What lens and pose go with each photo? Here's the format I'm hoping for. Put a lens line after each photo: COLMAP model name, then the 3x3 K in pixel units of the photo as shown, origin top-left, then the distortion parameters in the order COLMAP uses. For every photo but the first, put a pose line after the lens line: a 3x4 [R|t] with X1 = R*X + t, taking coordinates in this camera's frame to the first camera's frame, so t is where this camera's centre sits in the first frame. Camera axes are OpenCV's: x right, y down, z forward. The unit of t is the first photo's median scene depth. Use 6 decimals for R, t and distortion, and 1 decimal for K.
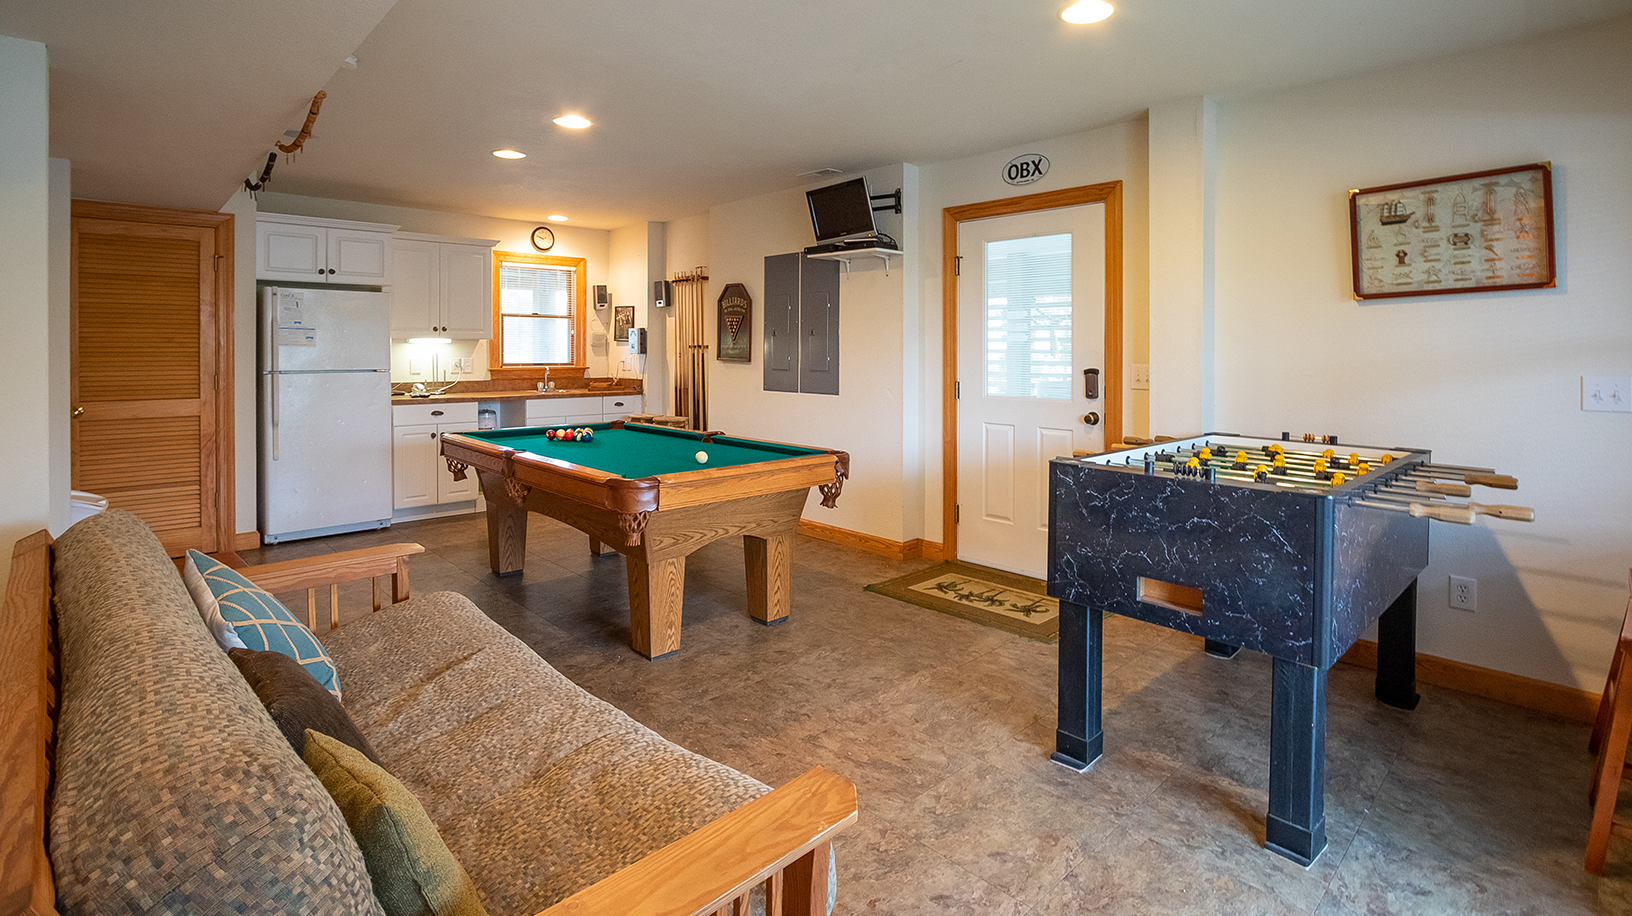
lens RADIAL K [[819.3, 0, 806.8], [0, 819.3, 361.3], [0, 0, 1]] dist [-0.000406, 0.001035]
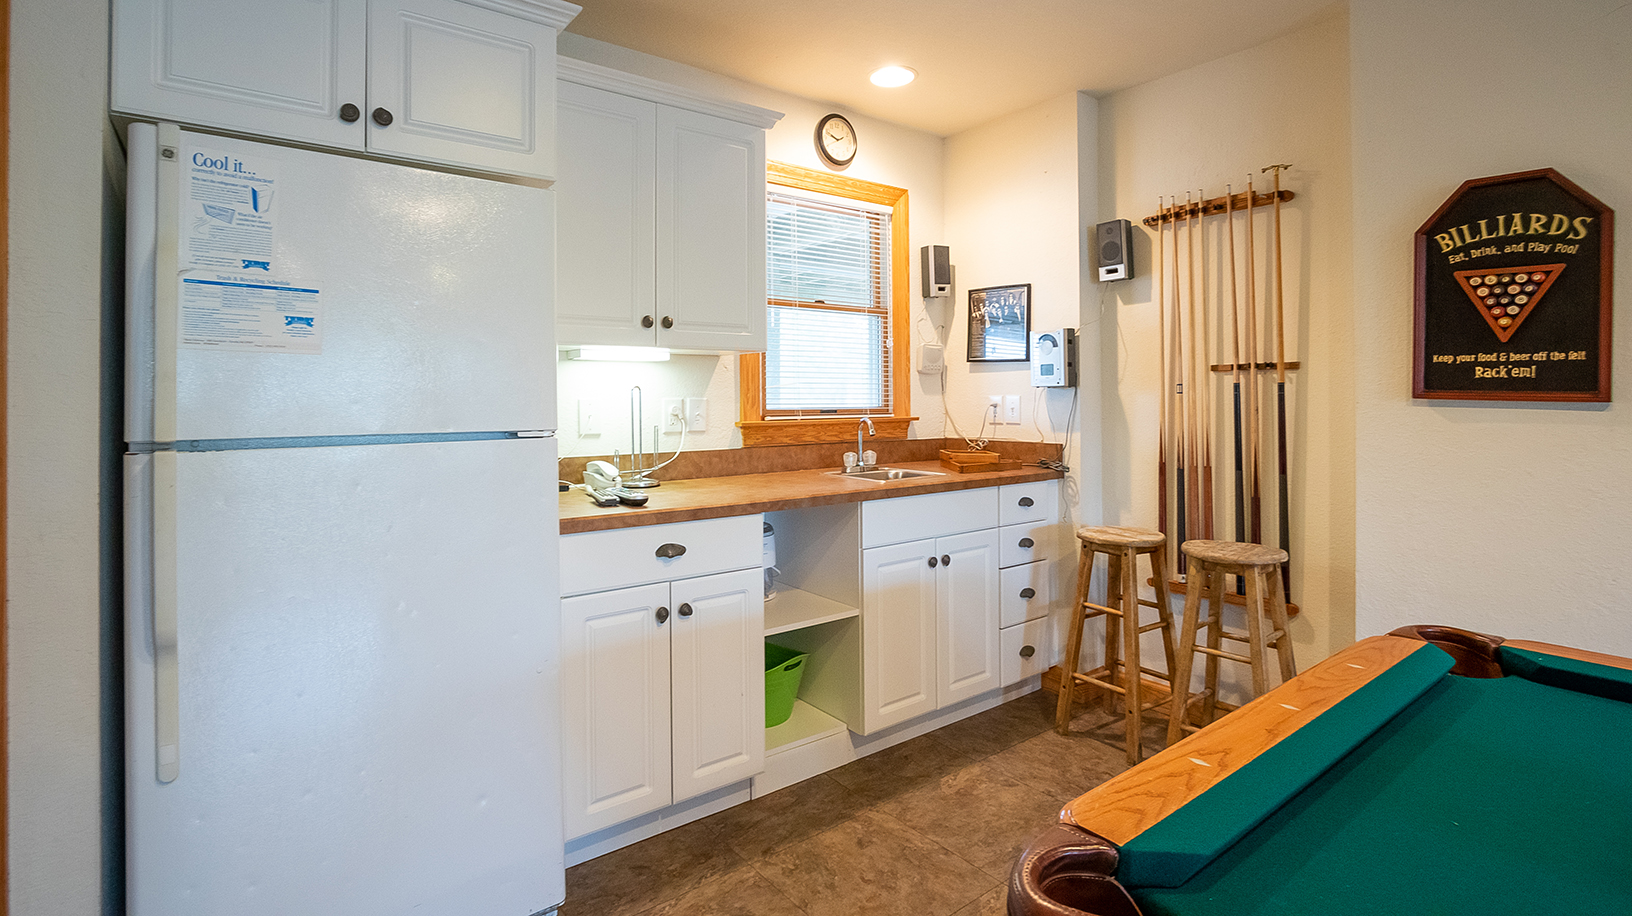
lens RADIAL K [[819.3, 0, 809.7], [0, 819.3, 390.3], [0, 0, 1]] dist [-0.000406, 0.001035]
pose [[0.997013, -0.004559, -0.077099, -0.312835], [0.003079, 0.999809, -0.019310, 0.000796], [0.077172, 0.019015, 0.996836, 0.559128]]
